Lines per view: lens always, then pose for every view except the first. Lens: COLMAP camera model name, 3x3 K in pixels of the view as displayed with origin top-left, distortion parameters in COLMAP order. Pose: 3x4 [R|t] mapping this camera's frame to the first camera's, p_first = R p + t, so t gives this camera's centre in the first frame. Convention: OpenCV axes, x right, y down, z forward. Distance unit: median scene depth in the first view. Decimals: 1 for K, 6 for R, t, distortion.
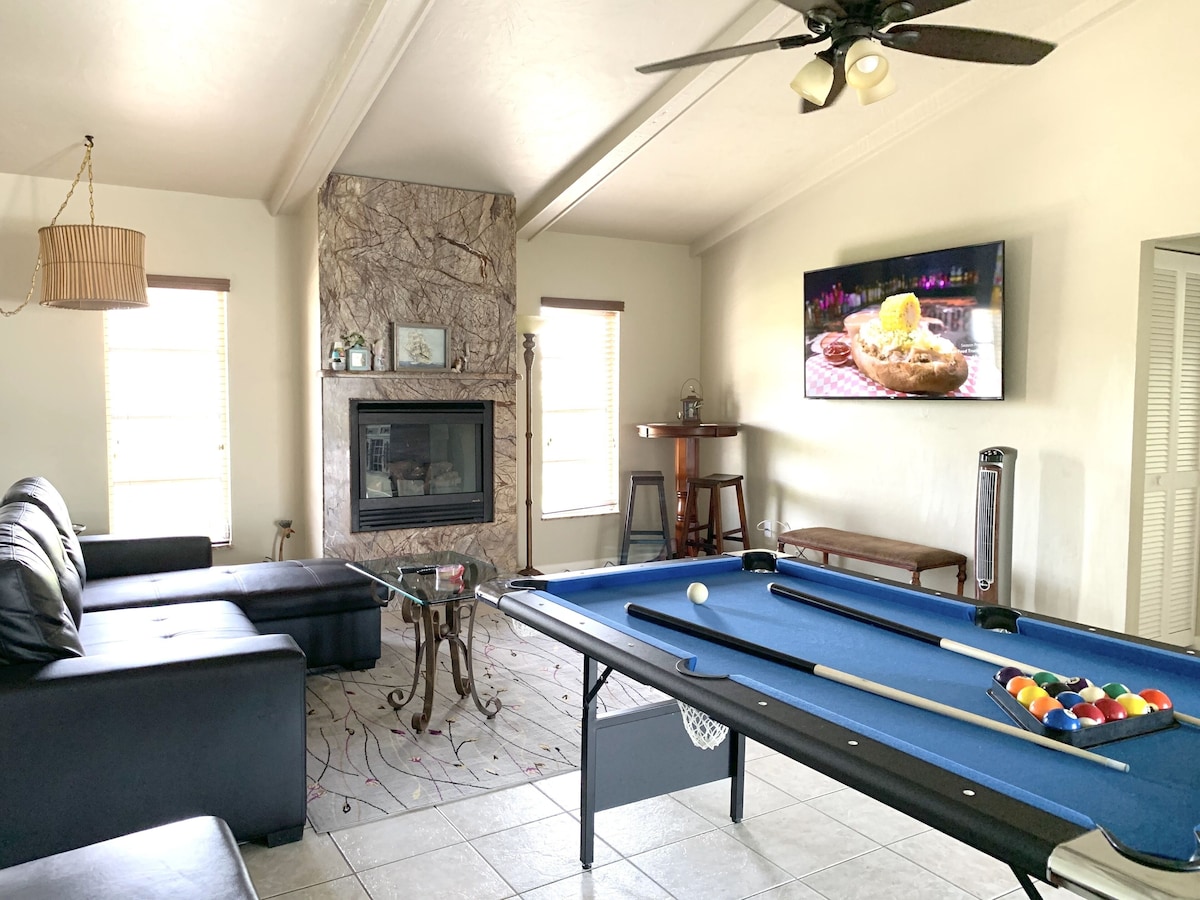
lens RADIAL K [[921.3, 0, 597.7], [0, 921.3, 453.8], [0, 0, 1]] dist [0.071158, -0.064392]
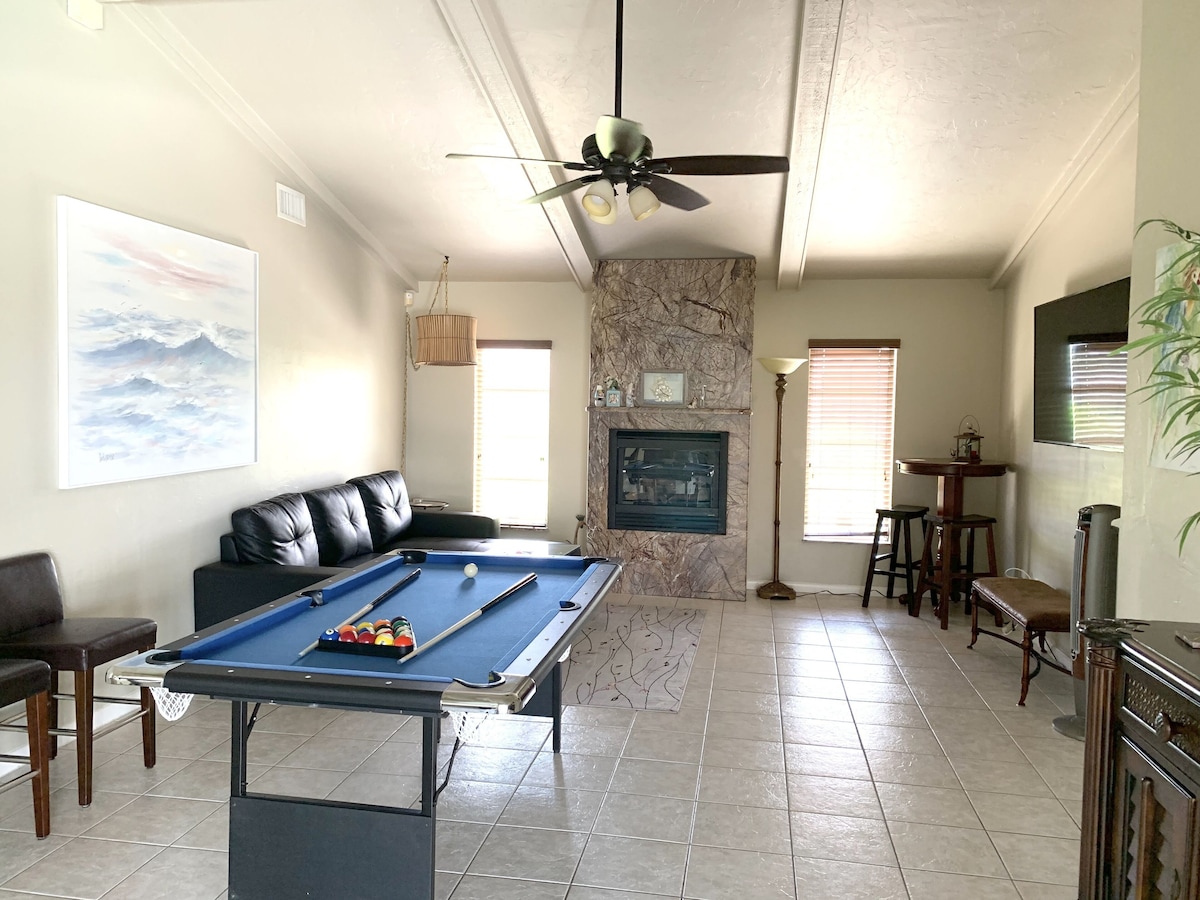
lens RADIAL K [[921.3, 0, 588.5], [0, 921.3, 454.4], [0, 0, 1]] dist [0.071158, -0.064392]
pose [[0.749921, 0.051643, -0.659508, 0.561368], [-0.059695, 0.998164, 0.010284, -0.032039], [0.658828, 0.031657, 0.751627, -0.007807]]
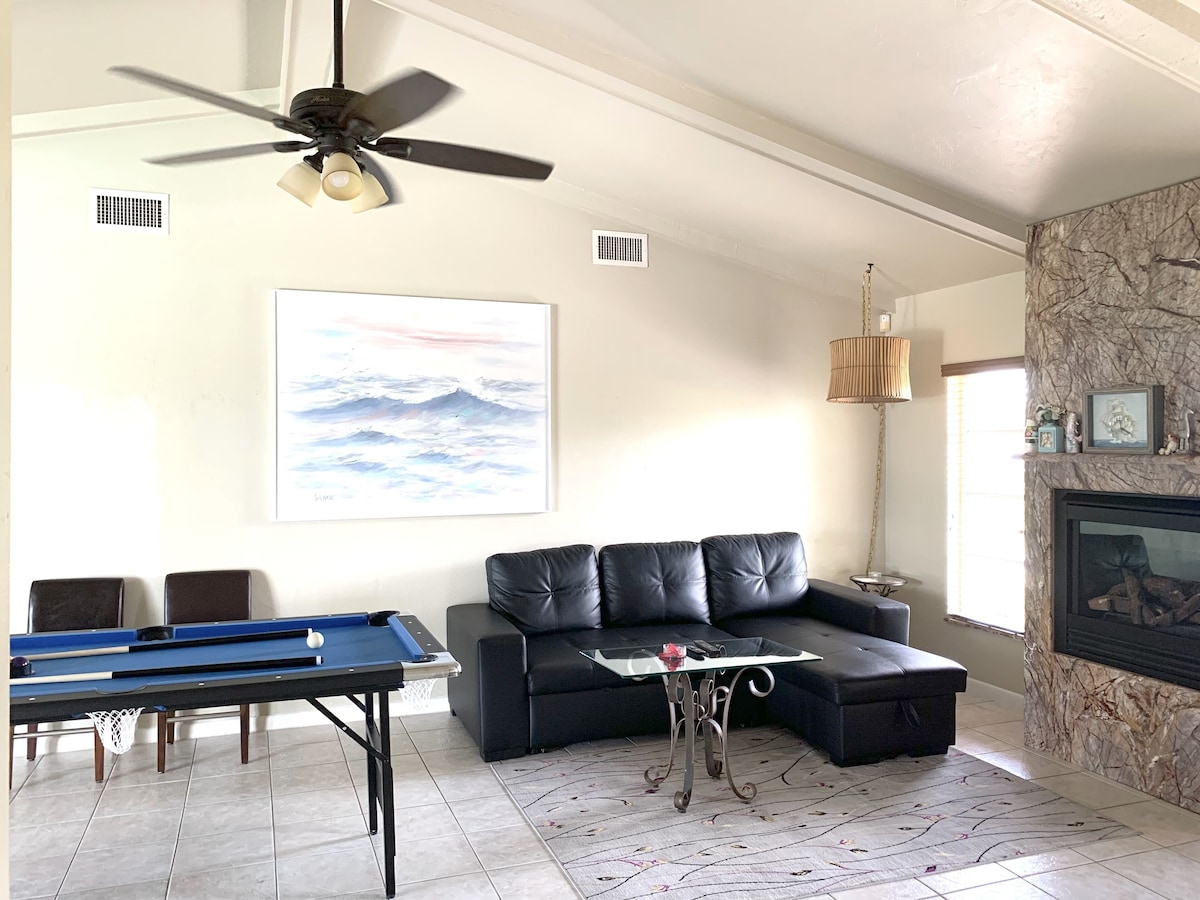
lens RADIAL K [[921.3, 0, 588.1], [0, 921.3, 446.5], [0, 0, 1]] dist [0.071158, -0.064392]
pose [[-0.193179, 0.000696, -0.981163, 0.603997], [-0.064255, 0.997844, 0.013359, -0.077099], [0.979057, 0.065625, -0.192718, 0.730461]]
